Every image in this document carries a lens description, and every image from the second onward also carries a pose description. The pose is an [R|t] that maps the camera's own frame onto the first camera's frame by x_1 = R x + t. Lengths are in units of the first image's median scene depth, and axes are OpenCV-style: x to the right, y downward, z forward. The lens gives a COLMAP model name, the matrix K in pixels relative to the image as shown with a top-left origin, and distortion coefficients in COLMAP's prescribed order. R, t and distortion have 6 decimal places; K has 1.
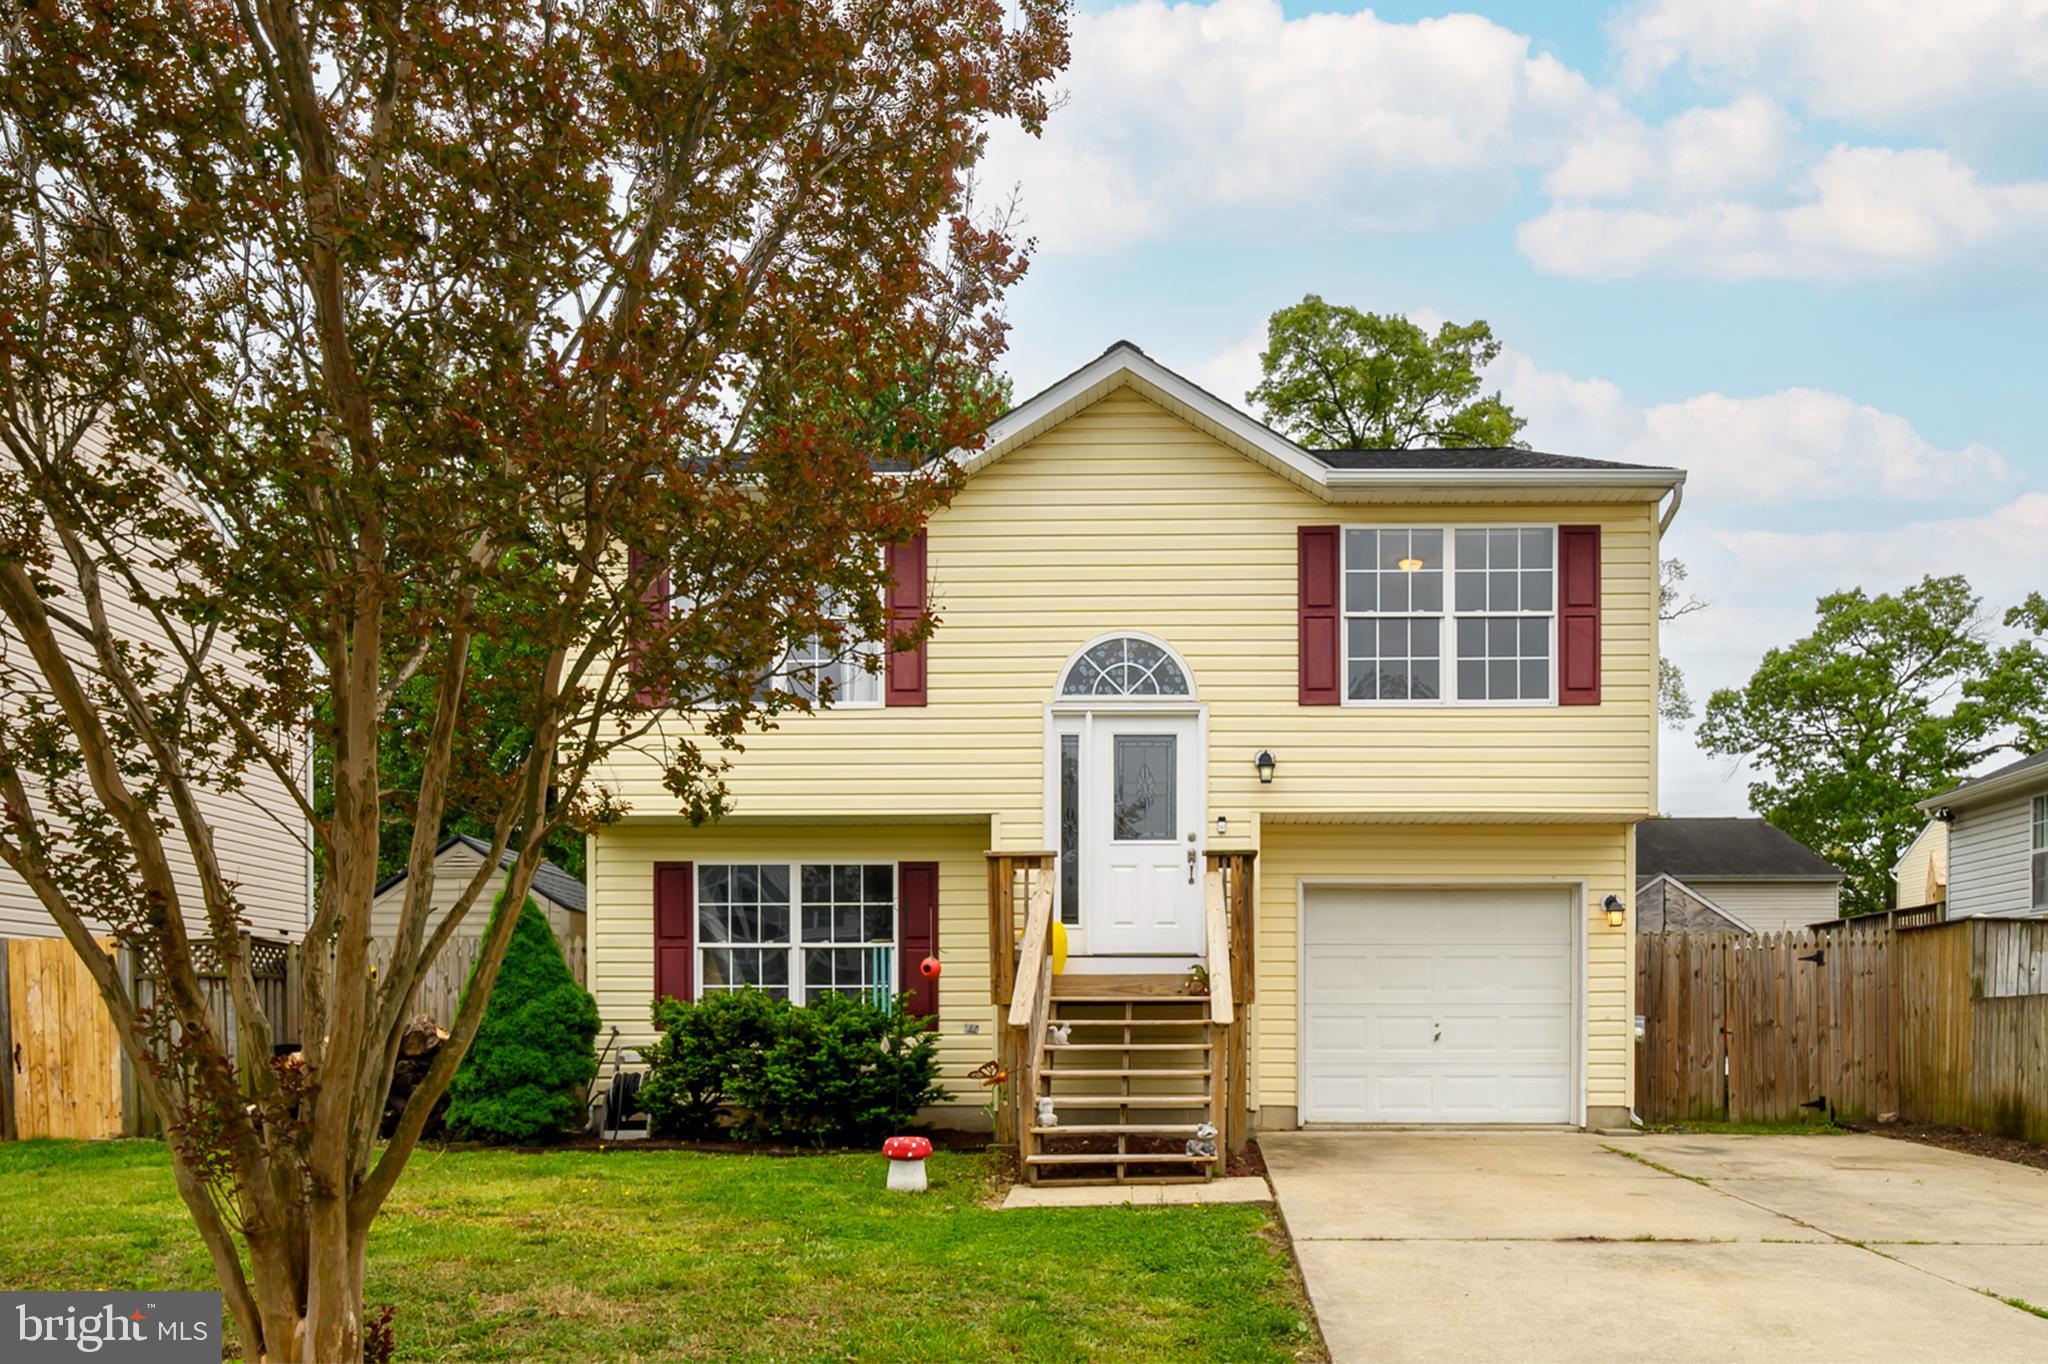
lens RADIAL K [[1441.4, 0, 1024.0], [0, 1441.4, 682.0], [0, 0, 1]] dist [-0.002177, 0.003961]
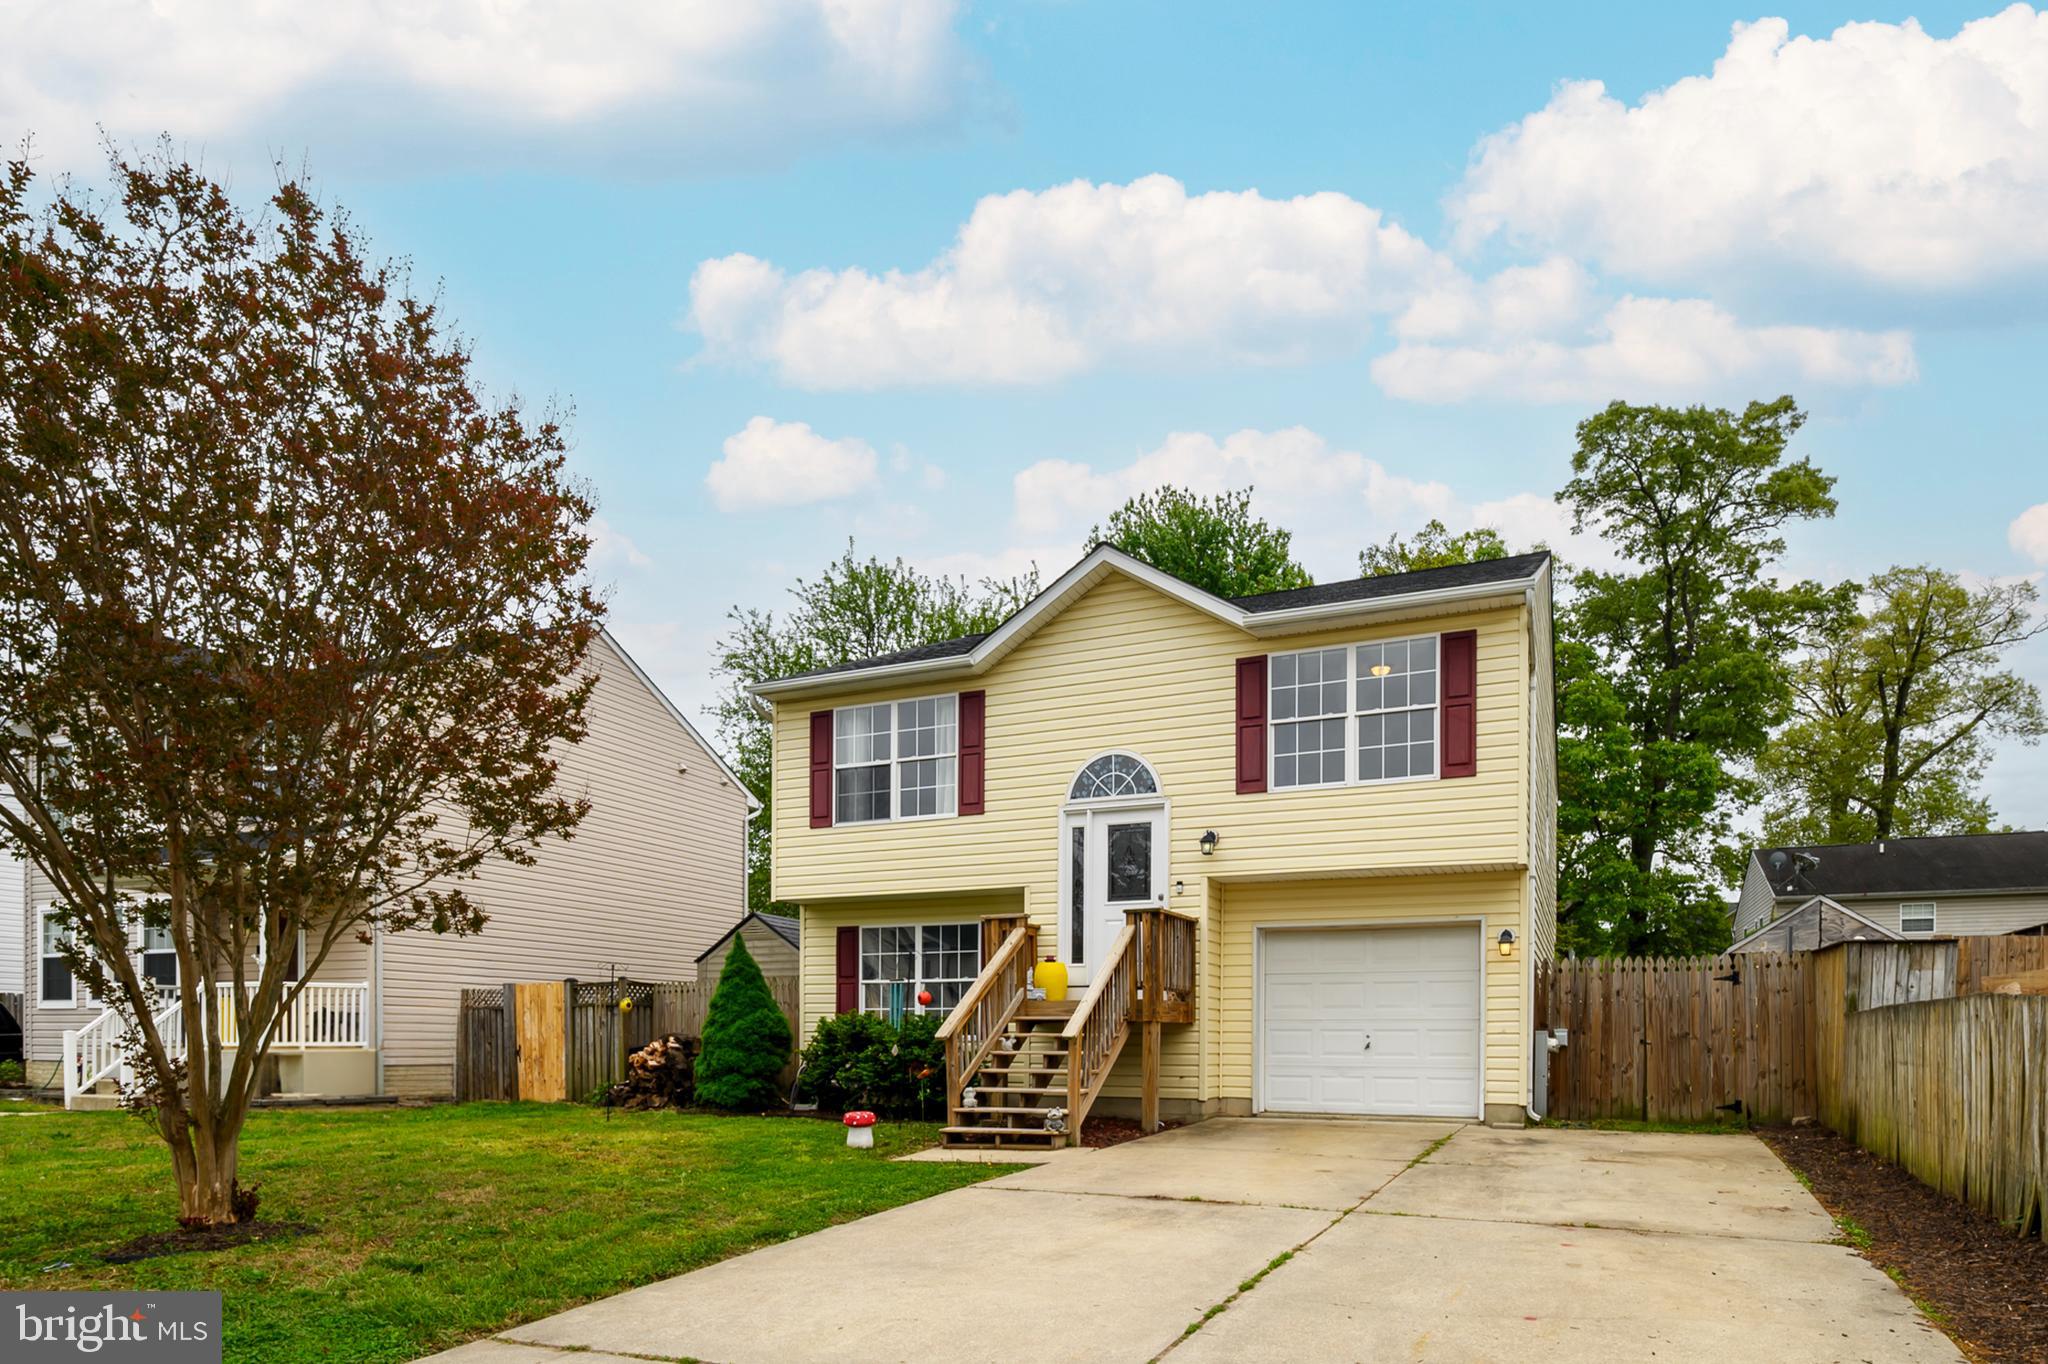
lens RADIAL K [[1102.5, 0, 1031.4], [0, 1102.5, 730.1], [0, 0, 1]] dist [0.000728, -0.000794]
pose [[0.929904, -0.095918, -0.355074, 0.378886], [0.084680, 0.995295, -0.047095, -0.010778], [0.357921, 0.013726, 0.933651, -0.020148]]
